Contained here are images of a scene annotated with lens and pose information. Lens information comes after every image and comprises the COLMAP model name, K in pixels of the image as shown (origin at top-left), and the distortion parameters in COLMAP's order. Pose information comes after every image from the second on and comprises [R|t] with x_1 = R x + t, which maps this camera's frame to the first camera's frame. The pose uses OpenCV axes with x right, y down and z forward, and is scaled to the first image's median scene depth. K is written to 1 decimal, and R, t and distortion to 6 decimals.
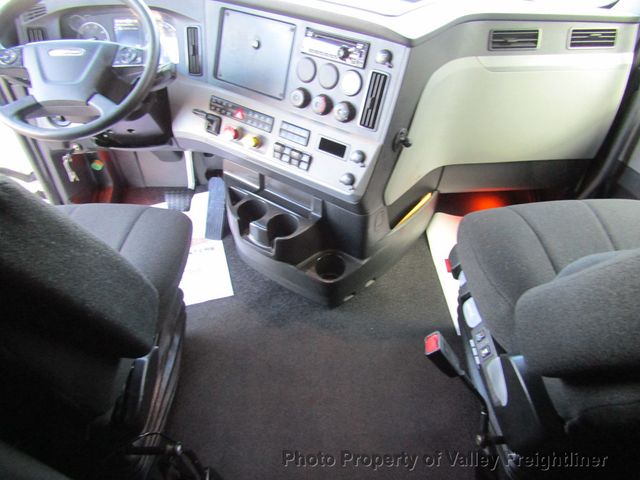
lens RADIAL K [[455.3, 0, 320.0], [0, 455.3, 240.0], [0, 0, 1]] dist [-0.009103, -0.007313]
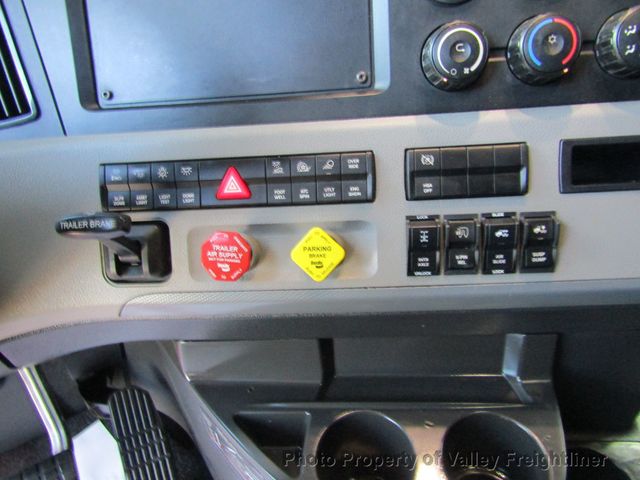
lens RADIAL K [[455.3, 0, 320.0], [0, 455.3, 240.0], [0, 0, 1]] dist [-0.009103, -0.007313]
pose [[0.846144, -0.360664, 0.392379, -0.250667], [0.437011, 0.890943, -0.123459, -0.180229], [-0.305060, 0.275938, 0.911480, 0.710255]]
